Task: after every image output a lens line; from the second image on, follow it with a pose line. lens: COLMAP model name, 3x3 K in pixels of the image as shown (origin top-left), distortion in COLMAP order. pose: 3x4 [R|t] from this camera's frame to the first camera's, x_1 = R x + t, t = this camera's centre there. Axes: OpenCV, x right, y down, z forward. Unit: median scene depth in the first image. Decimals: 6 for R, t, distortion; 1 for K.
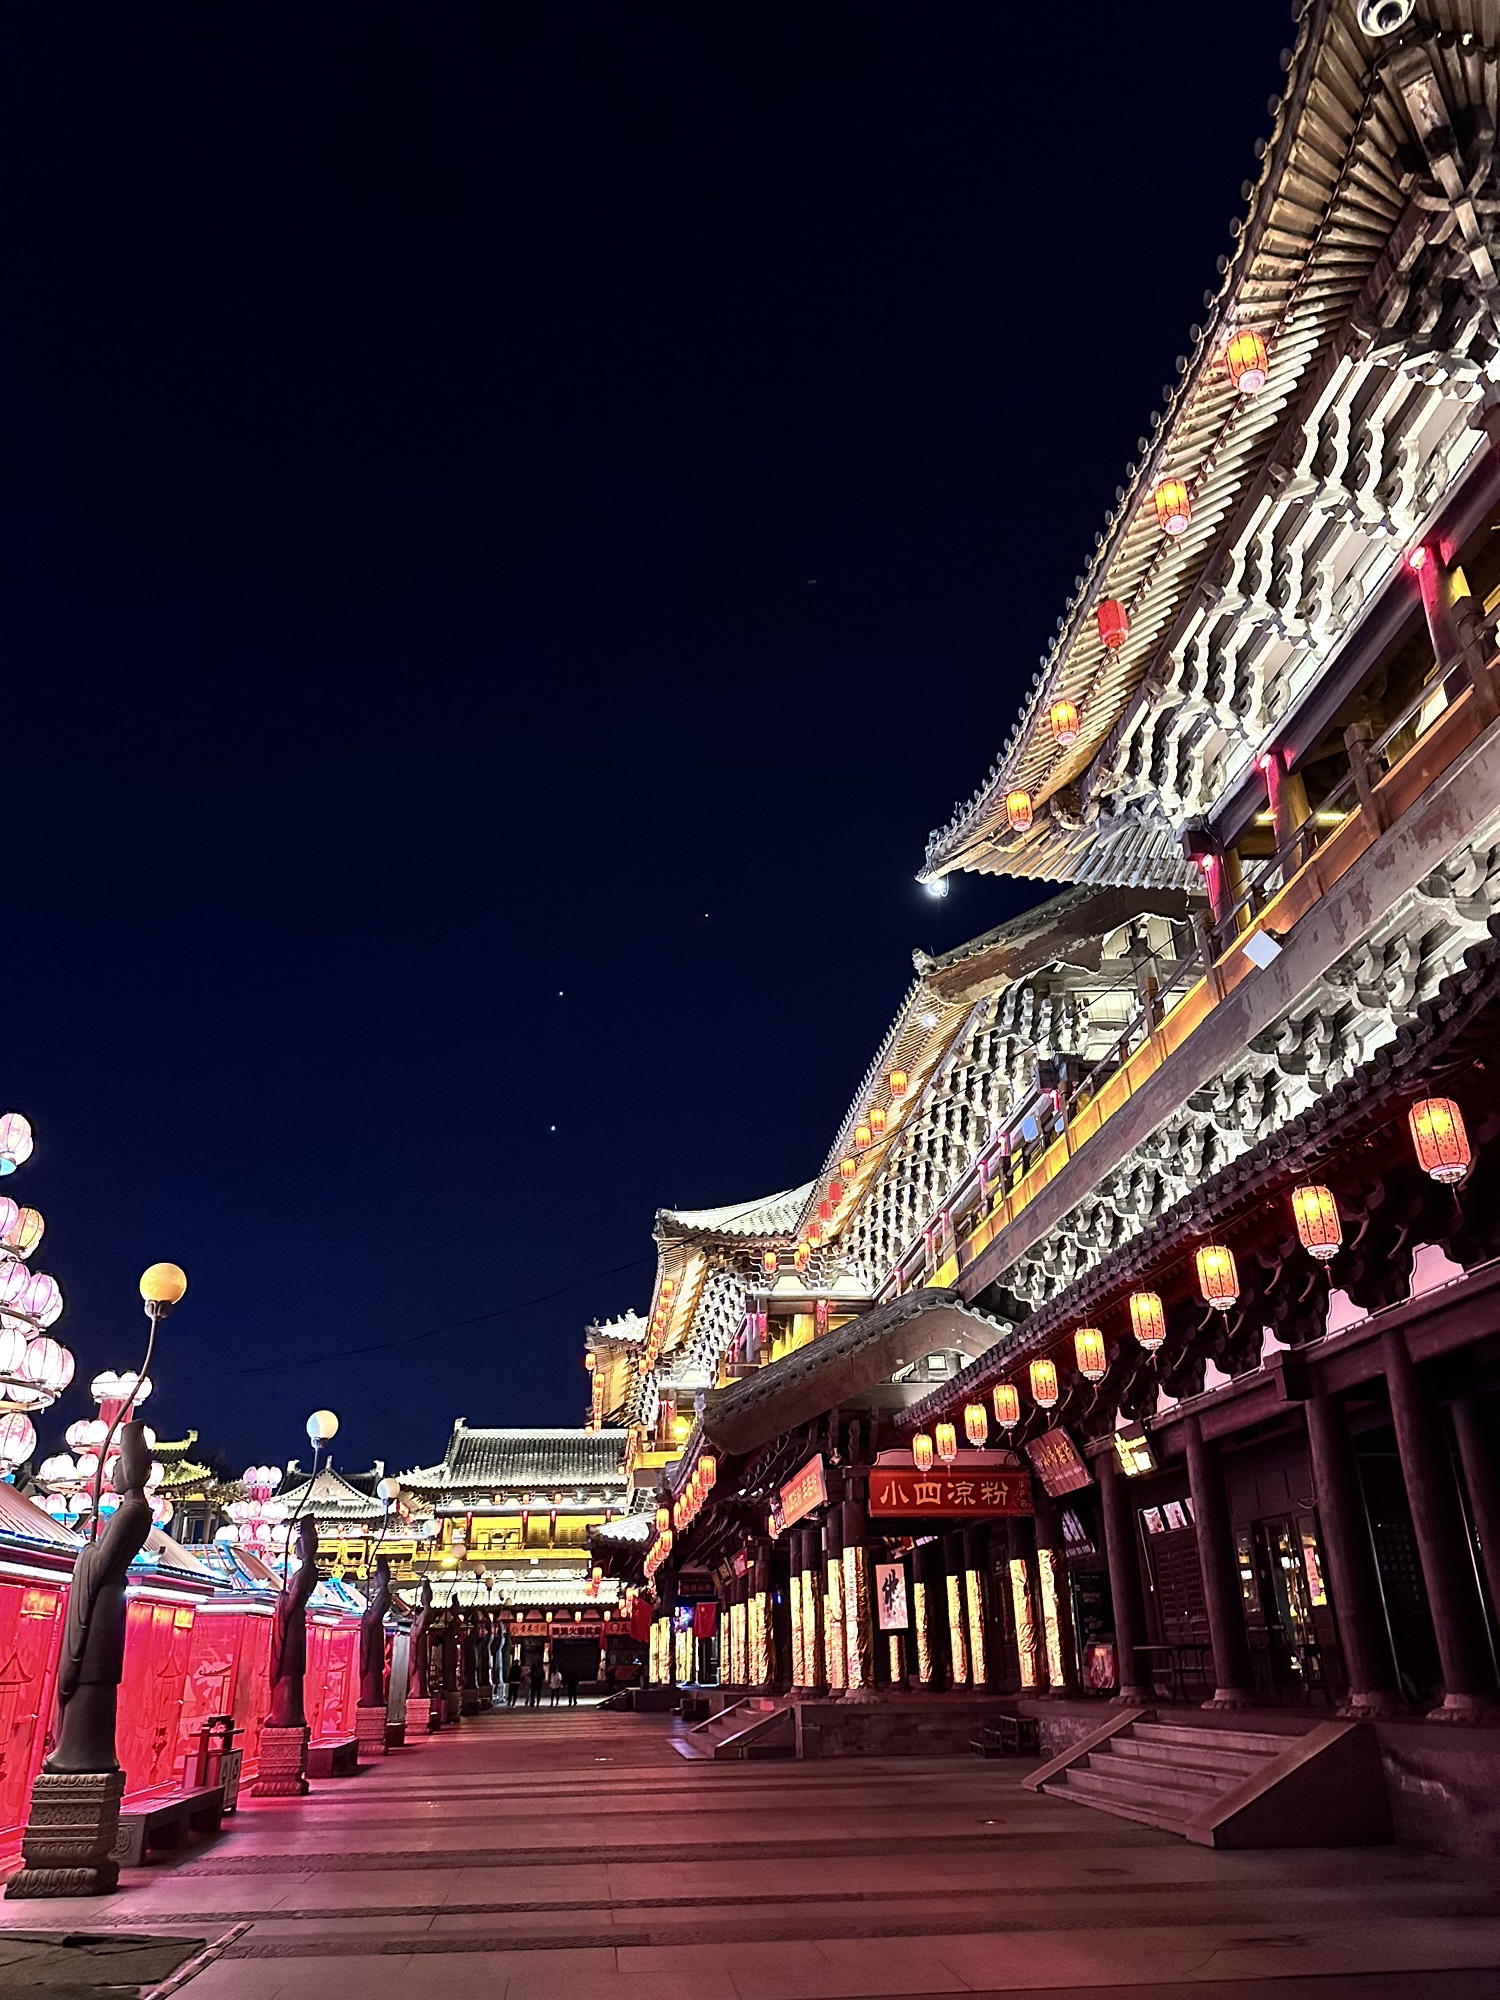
lens RADIAL K [[1415.8, 0, 721.2], [0, 1415.8, 998.8], [0, 0, 1]] dist [0.031051, -0.053008]
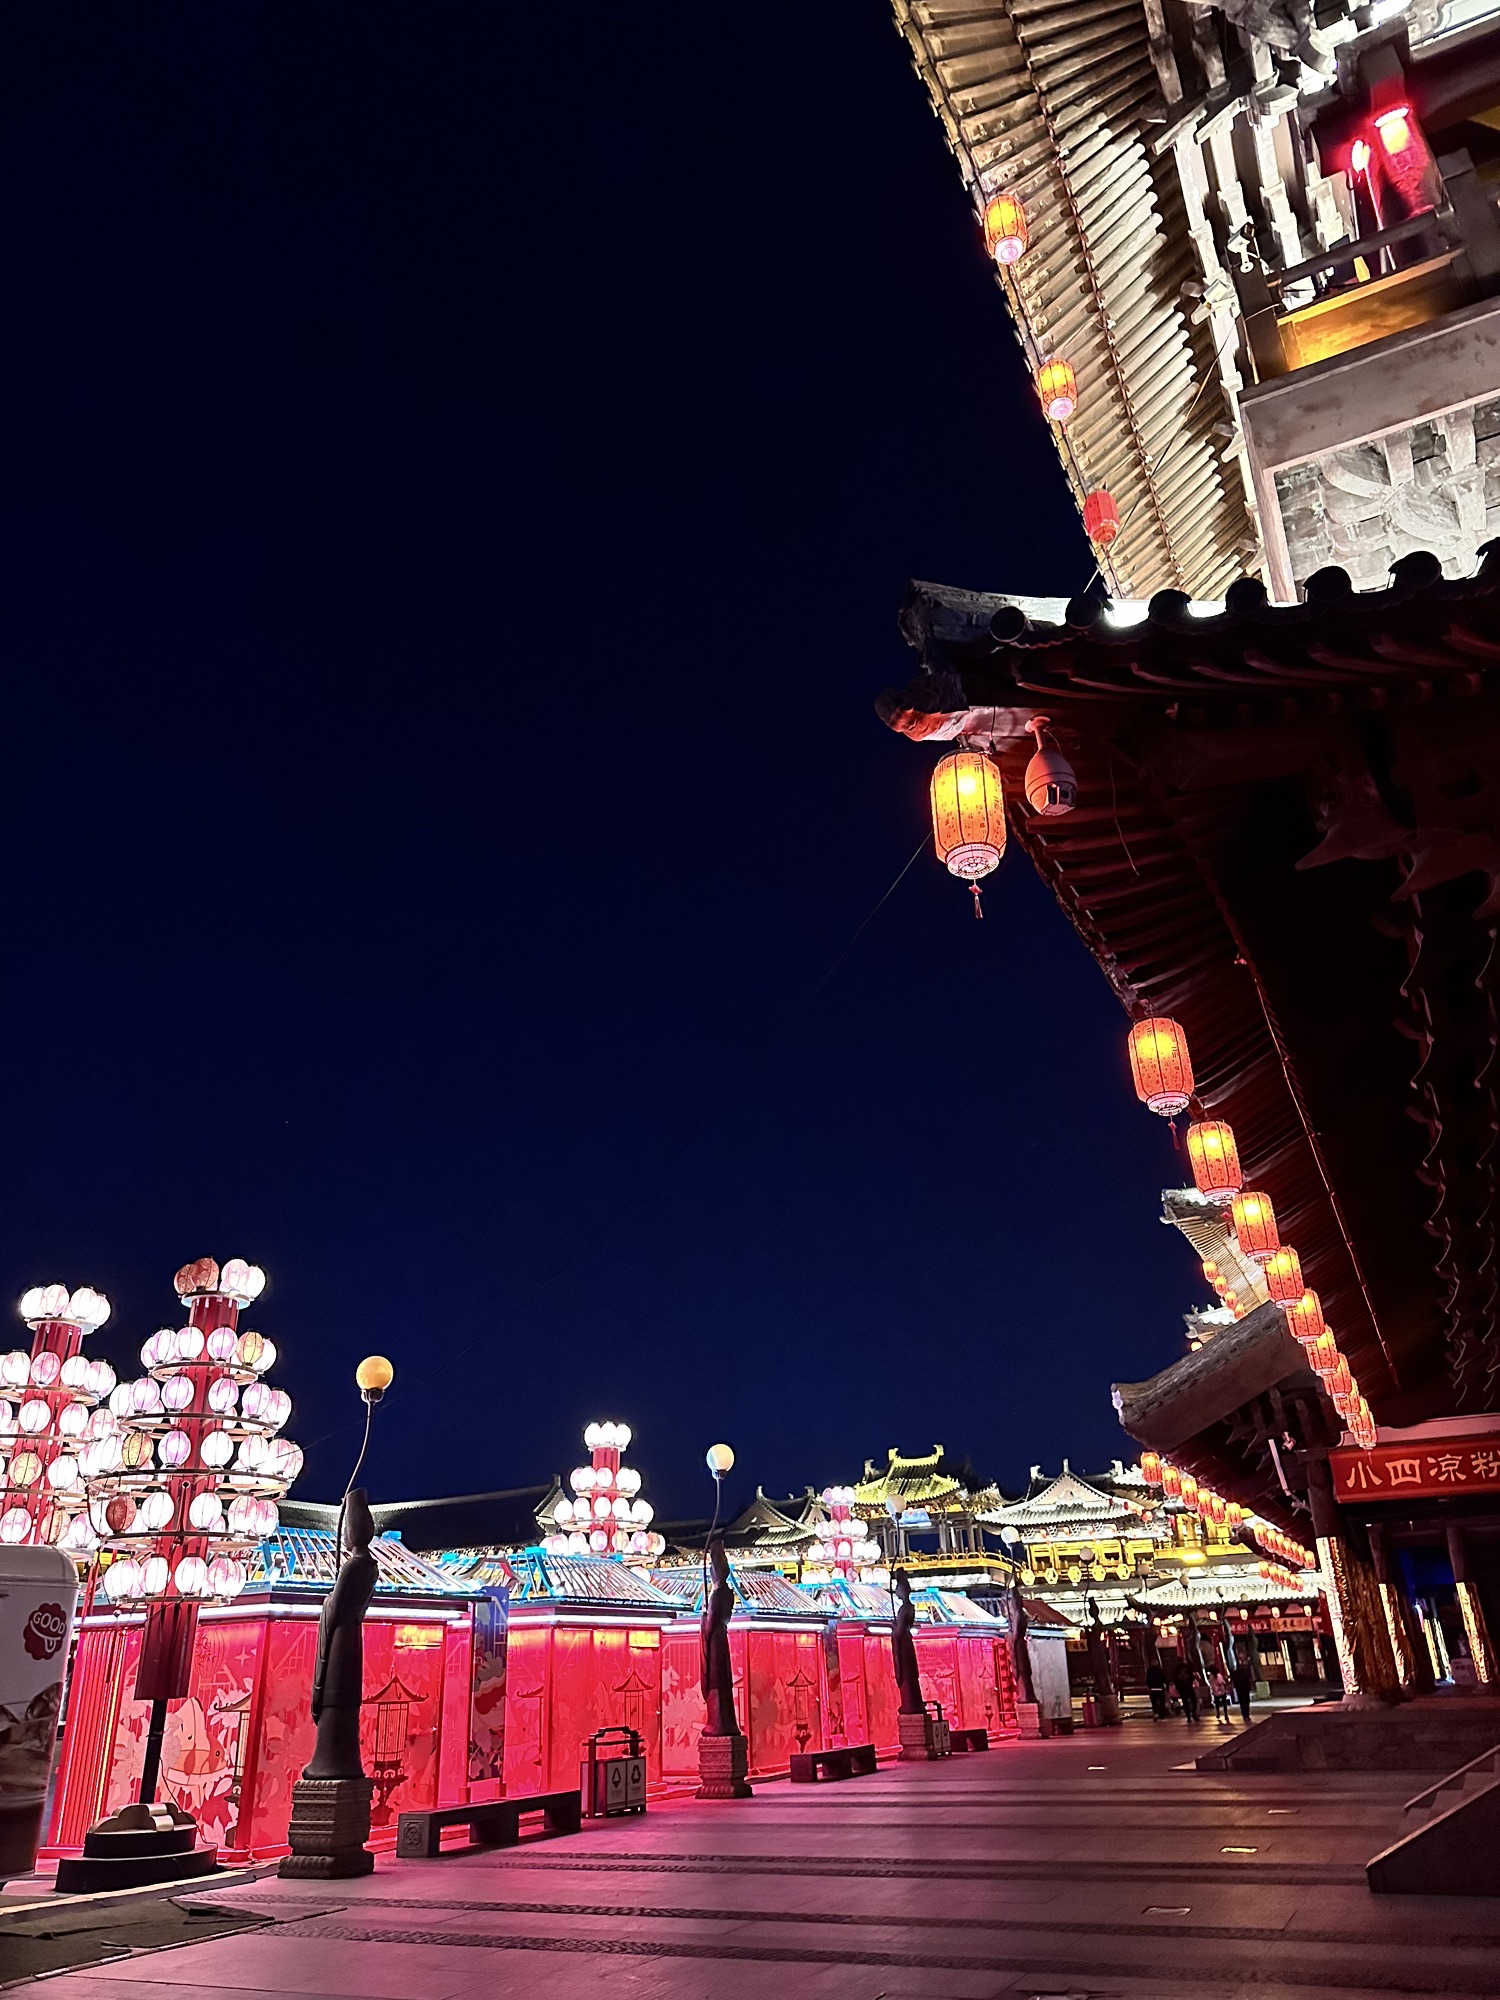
lens RADIAL K [[1415.8, 0, 721.2], [0, 1415.8, 998.8], [0, 0, 1]] dist [0.031051, -0.053008]
pose [[0.849672, -0.236785, -0.471158, 0.270158], [0.237632, 0.969578, -0.058732, 0.017008], [0.470732, -0.062059, 0.880091, 0.048833]]
